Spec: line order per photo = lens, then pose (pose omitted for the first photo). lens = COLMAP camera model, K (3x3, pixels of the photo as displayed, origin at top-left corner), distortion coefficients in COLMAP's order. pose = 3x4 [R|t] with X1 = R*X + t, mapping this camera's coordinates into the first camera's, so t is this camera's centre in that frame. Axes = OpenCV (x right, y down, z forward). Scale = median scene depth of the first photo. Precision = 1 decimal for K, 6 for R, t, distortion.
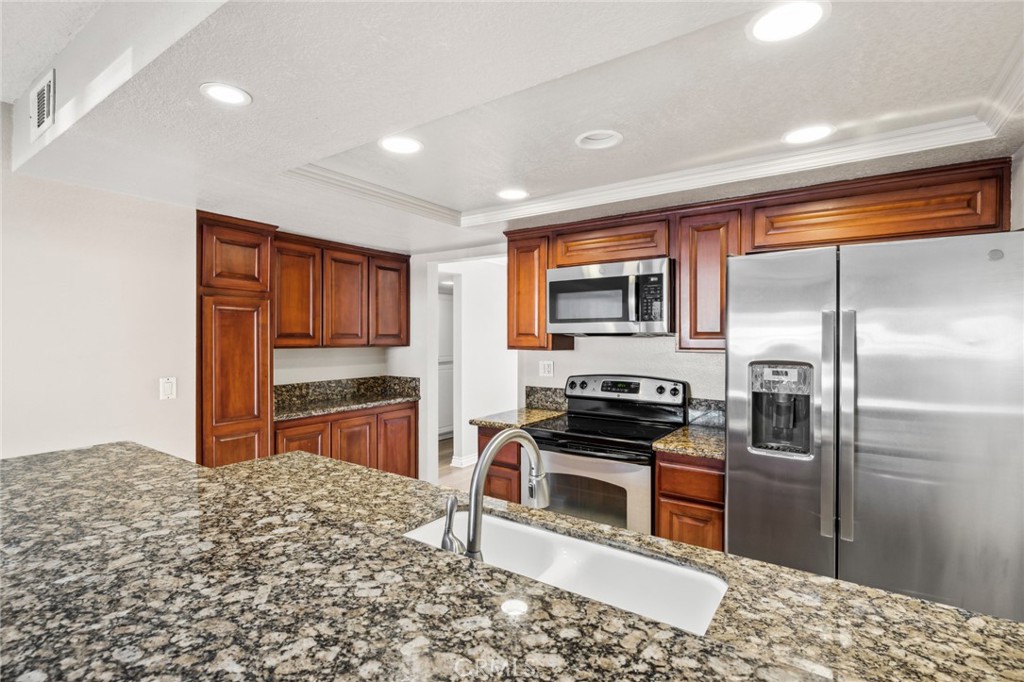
lens RADIAL K [[485.9, 0, 503.8], [0, 485.9, 336.8], [0, 0, 1]] dist [-0.002689, -0.000508]
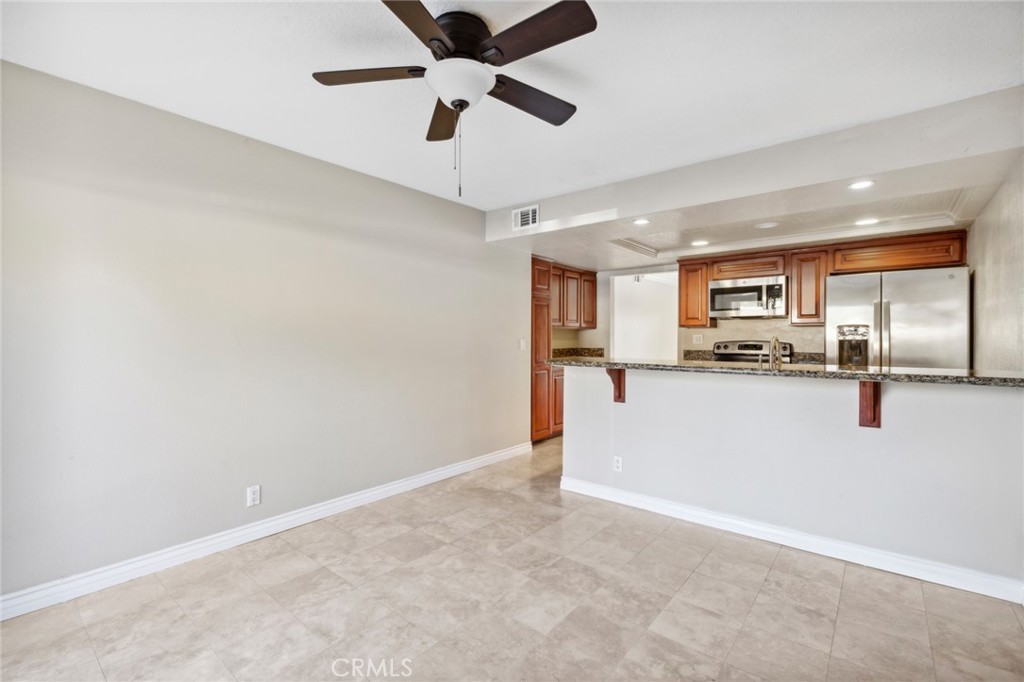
lens RADIAL K [[451.3, 0, 510.5], [0, 451.3, 338.4], [0, 0, 1]] dist [-0.000918, -0.000037]
pose [[0.997128, -0.001309, -0.075723, -0.540152], [0.001614, 0.999991, 0.003961, 0.066201], [0.075717, -0.004072, 0.997121, -0.757261]]
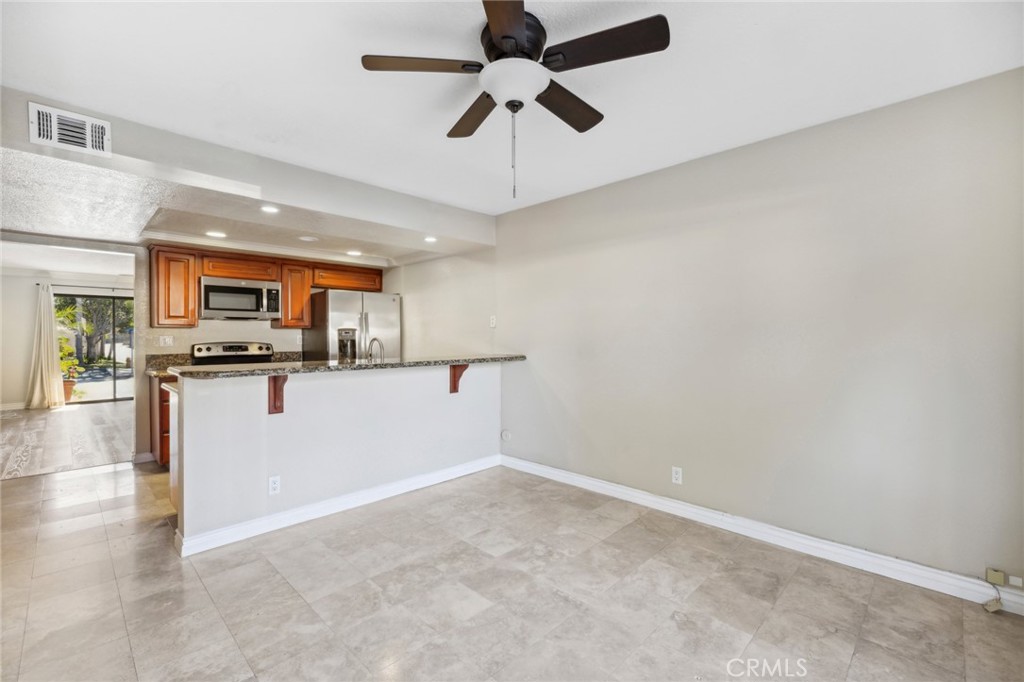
lens RADIAL K [[441.1, 0, 502.3], [0, 441.1, 336.8], [0, 0, 1]] dist [0.002267, 0.000367]
pose [[0.178633, -0.002073, 0.983914, -1.228940], [0.002996, 0.999994, 0.001563, 0.064601], [-0.983911, 0.002668, 0.178638, -0.253678]]
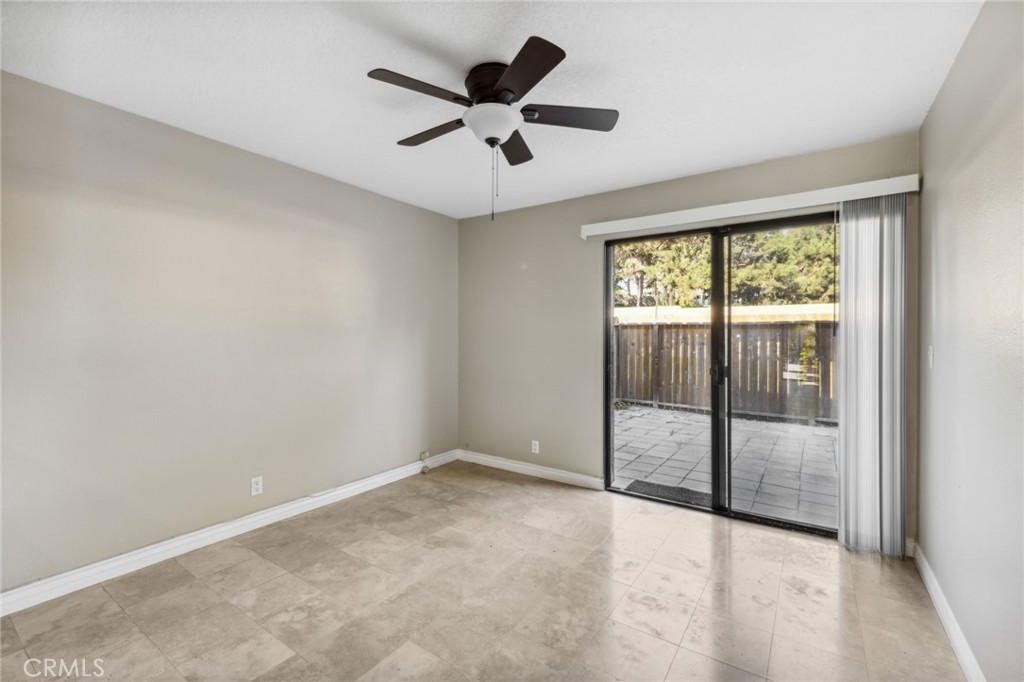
lens RADIAL K [[441.1, 0, 502.3], [0, 441.1, 336.8], [0, 0, 1]] dist [0.002267, 0.000367]
pose [[-0.999963, -0.005998, 0.006189, -0.673498], [-0.005984, 0.999979, 0.002369, 0.057921], [-0.006203, 0.002332, -0.999978, 0.510443]]
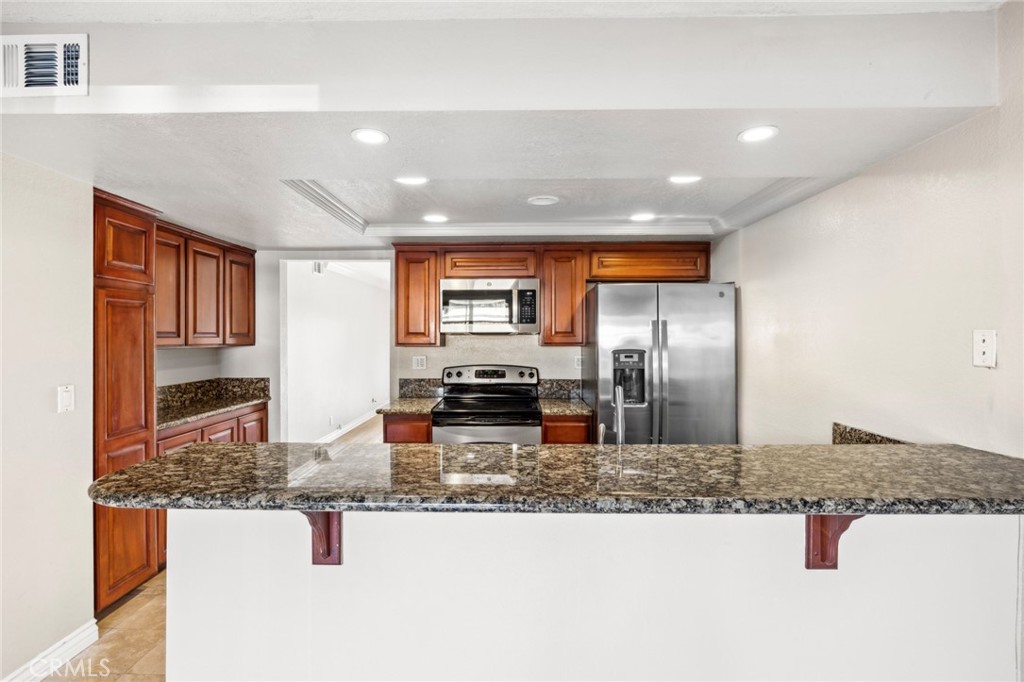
lens RADIAL K [[485.9, 0, 503.8], [0, 485.9, 336.8], [0, 0, 1]] dist [-0.002689, -0.000508]
pose [[0.829077, -0.004268, 0.559118, -0.477291], [0.001991, 0.999987, 0.004682, -0.001761], [-0.559131, -0.002769, 0.829075, -0.096181]]
